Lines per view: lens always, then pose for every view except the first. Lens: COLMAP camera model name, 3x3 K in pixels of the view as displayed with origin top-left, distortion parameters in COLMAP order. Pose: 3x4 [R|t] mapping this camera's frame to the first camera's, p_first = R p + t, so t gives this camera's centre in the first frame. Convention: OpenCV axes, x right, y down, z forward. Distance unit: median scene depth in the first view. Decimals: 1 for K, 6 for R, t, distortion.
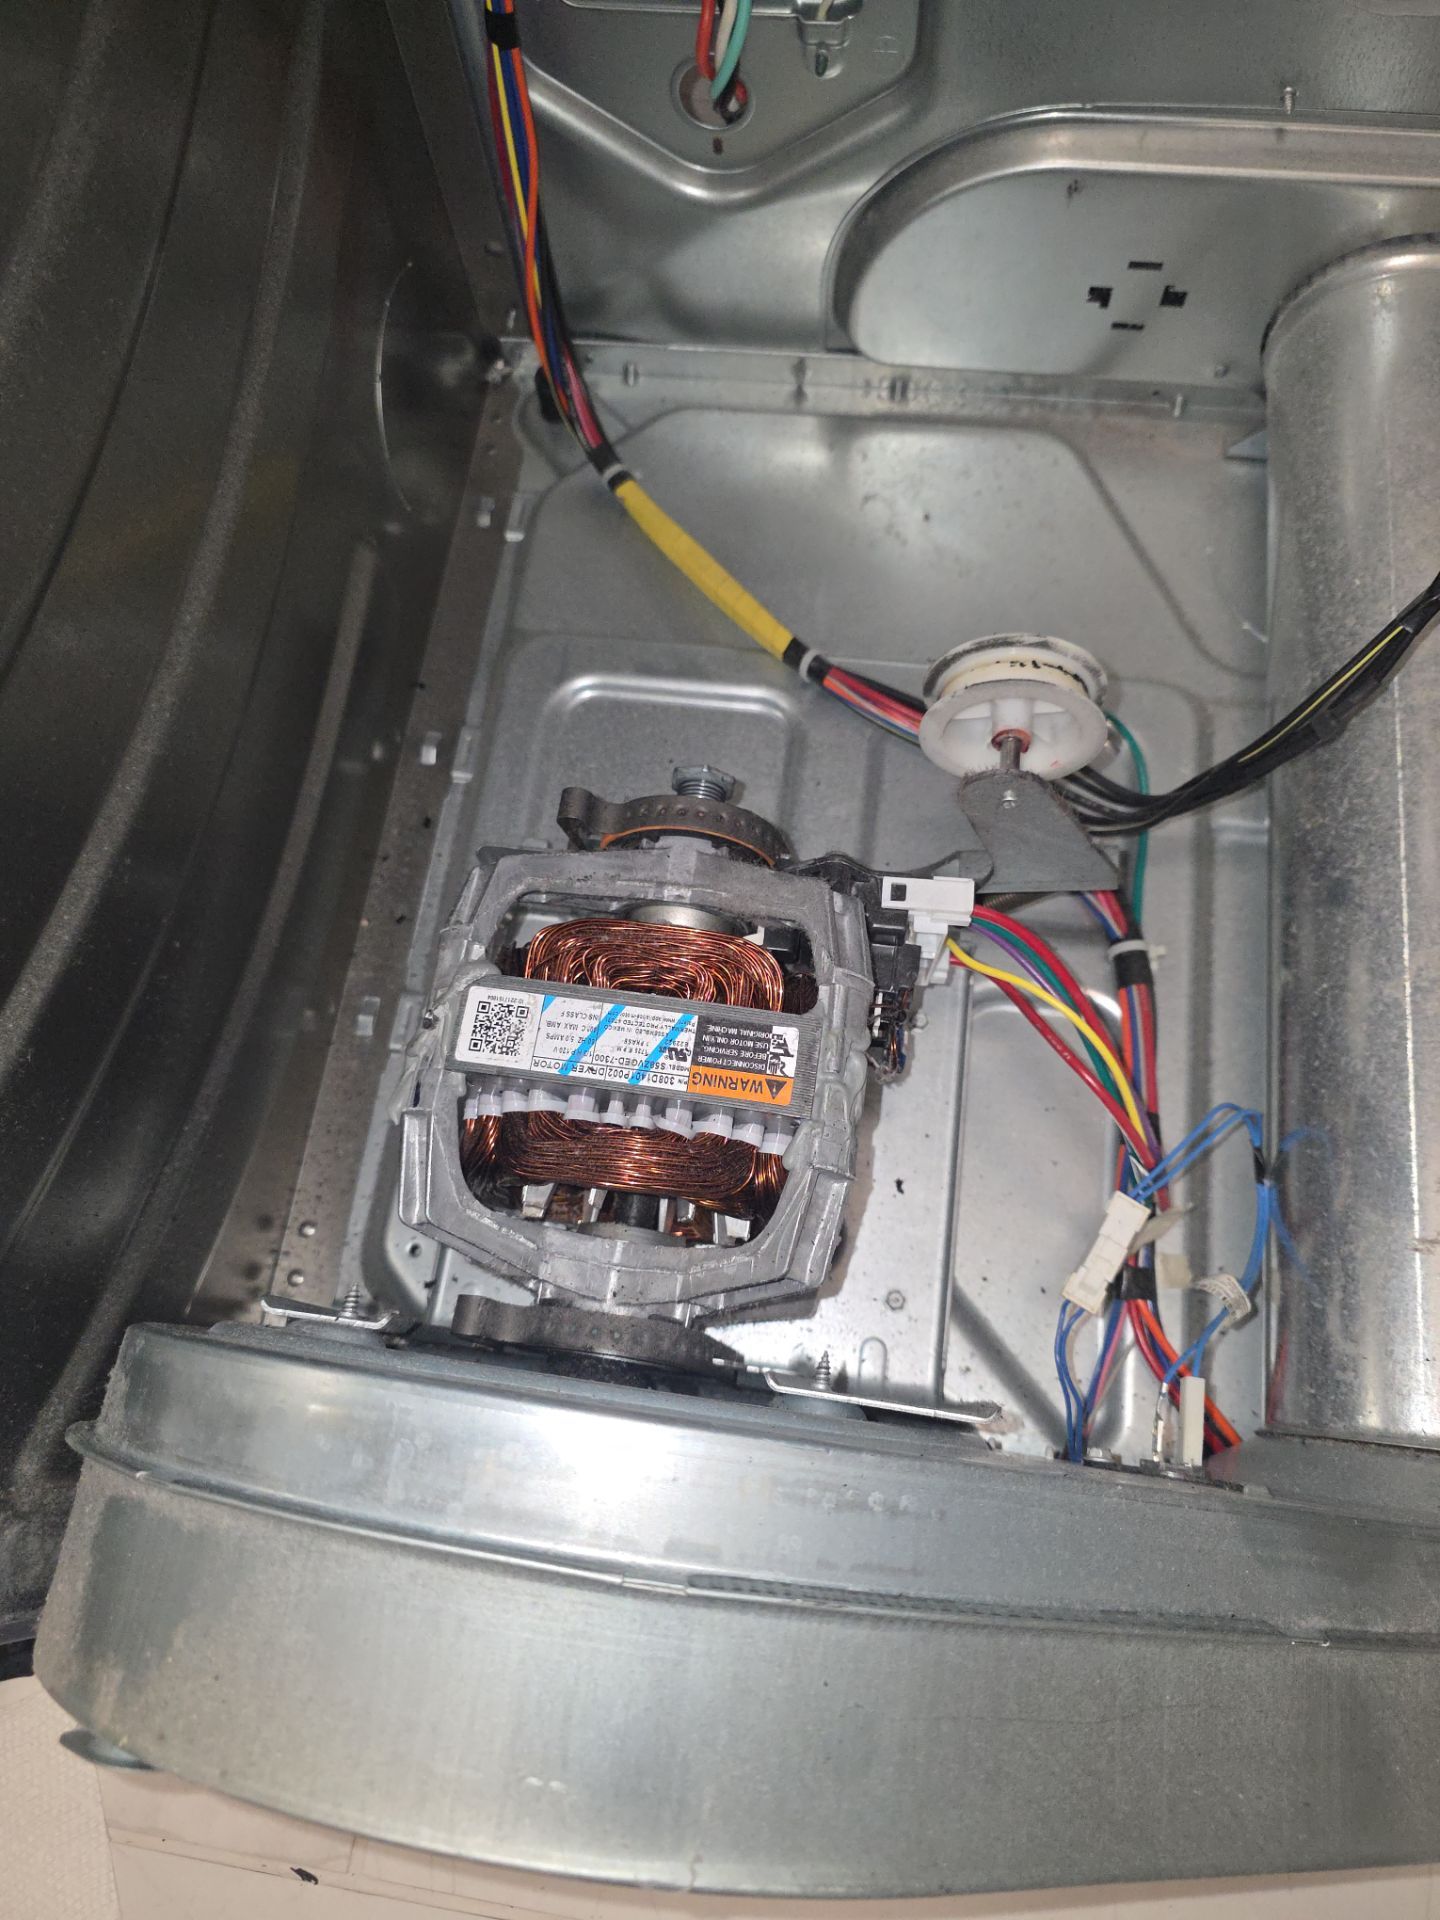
lens RADIAL K [[1257.6, 0, 720.0], [0, 1257.6, 960.0], [0, 0, 1]] dist [0.053537, -0.055116]
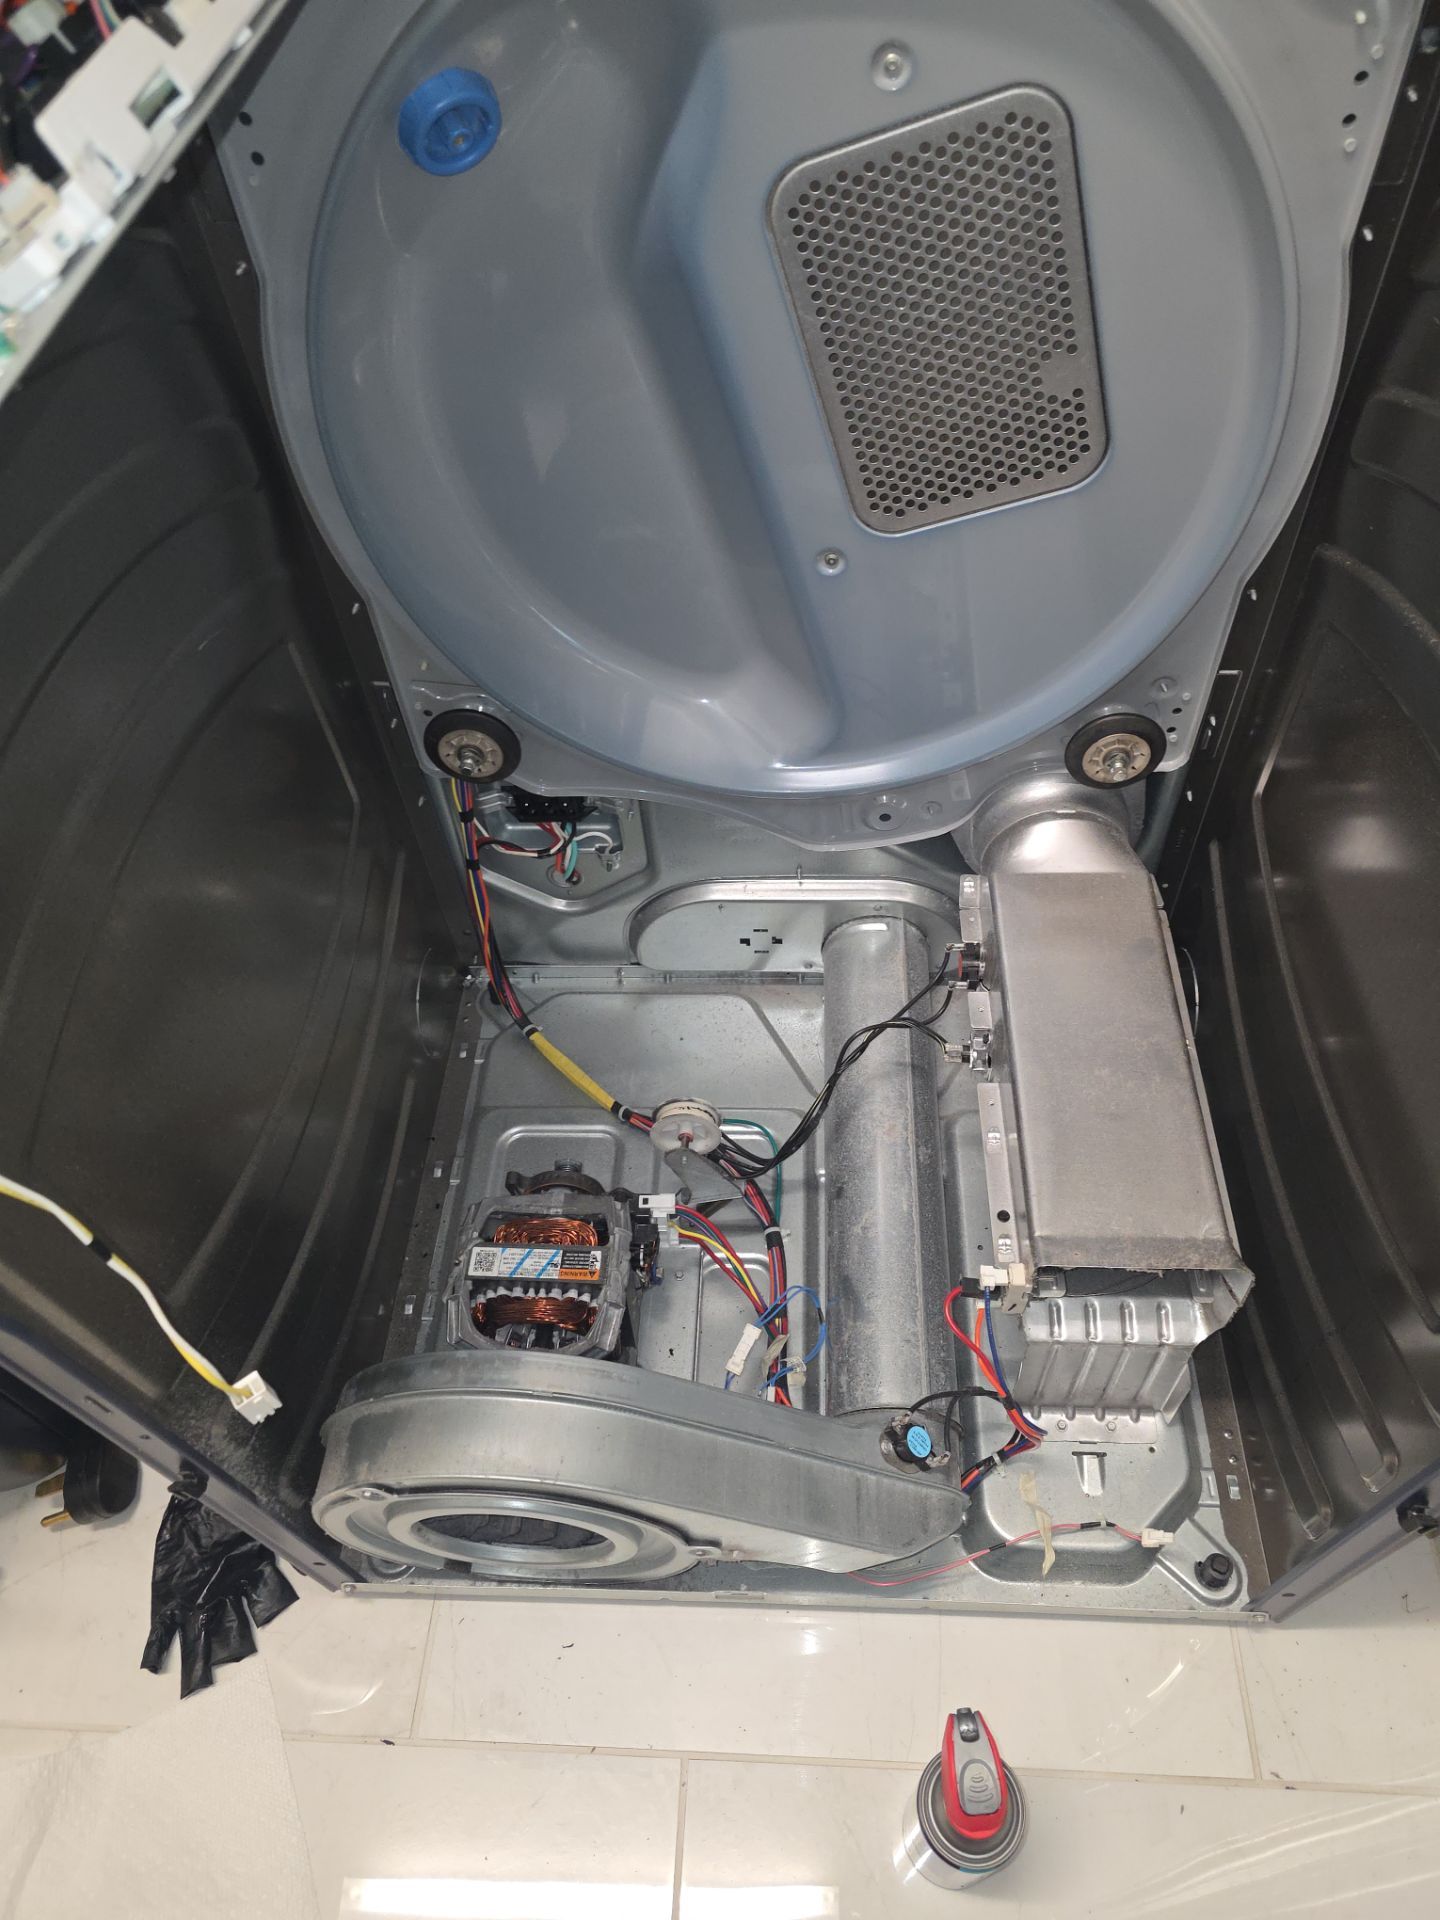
lens RADIAL K [[1257.6, 0, 720.0], [0, 1257.6, 960.0], [0, 0, 1]] dist [0.053537, -0.055116]
pose [[0.995878, -0.068032, 0.059991, 0.132525], [0.084441, 0.936881, -0.339298, 0.273697], [-0.033121, 0.342965, 0.938764, -1.150832]]
